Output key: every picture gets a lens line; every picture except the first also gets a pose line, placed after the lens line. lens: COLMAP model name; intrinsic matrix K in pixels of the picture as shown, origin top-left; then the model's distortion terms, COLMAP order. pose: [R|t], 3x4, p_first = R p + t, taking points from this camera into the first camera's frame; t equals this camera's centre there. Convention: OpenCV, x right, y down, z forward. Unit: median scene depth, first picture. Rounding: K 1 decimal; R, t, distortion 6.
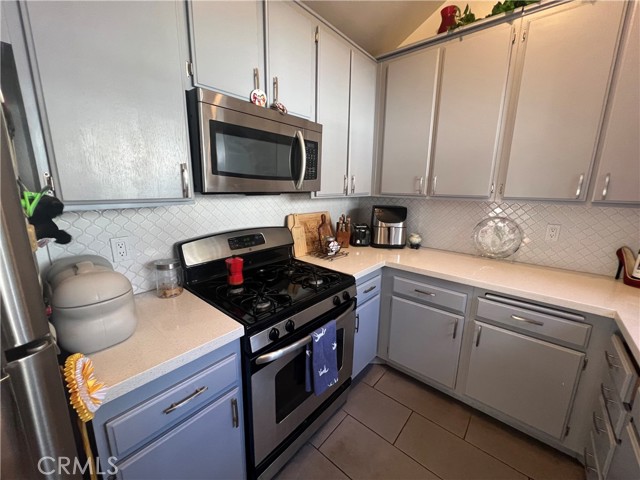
lens RADIAL K [[257.2, 0, 319.0], [0, 257.2, 237.5], [0, 0, 1]] dist [-0.000992, -0.000133]
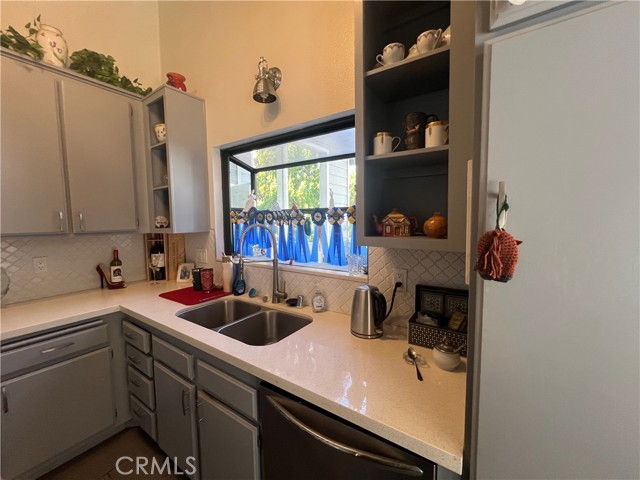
lens RADIAL K [[257.2, 0, 319.0], [0, 257.2, 237.5], [0, 0, 1]] dist [-0.000992, -0.000133]
pose [[-0.120200, -0.083325, 0.989247, -0.288975], [0.207088, 0.972445, 0.107073, -0.004913], [-0.970910, 0.217731, -0.099633, -0.022476]]
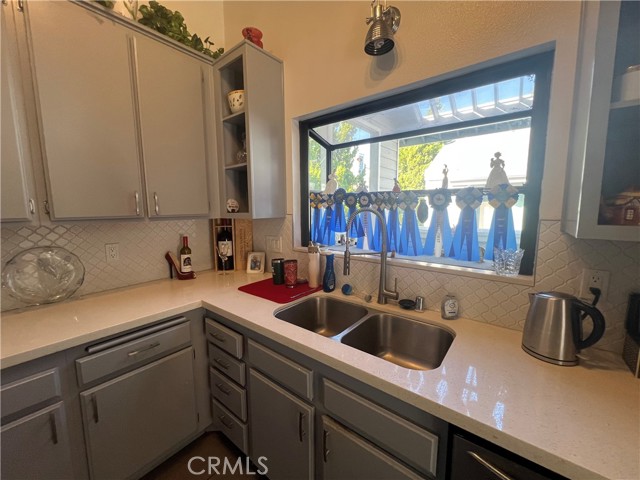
lens RADIAL K [[257.2, 0, 319.0], [0, 257.2, 237.5], [0, 0, 1]] dist [-0.000992, -0.000133]
pose [[-0.044633, -0.133338, 0.990065, -0.063065], [0.204207, 0.968909, 0.139695, -0.055485], [-0.977910, 0.208413, -0.016017, 0.298169]]
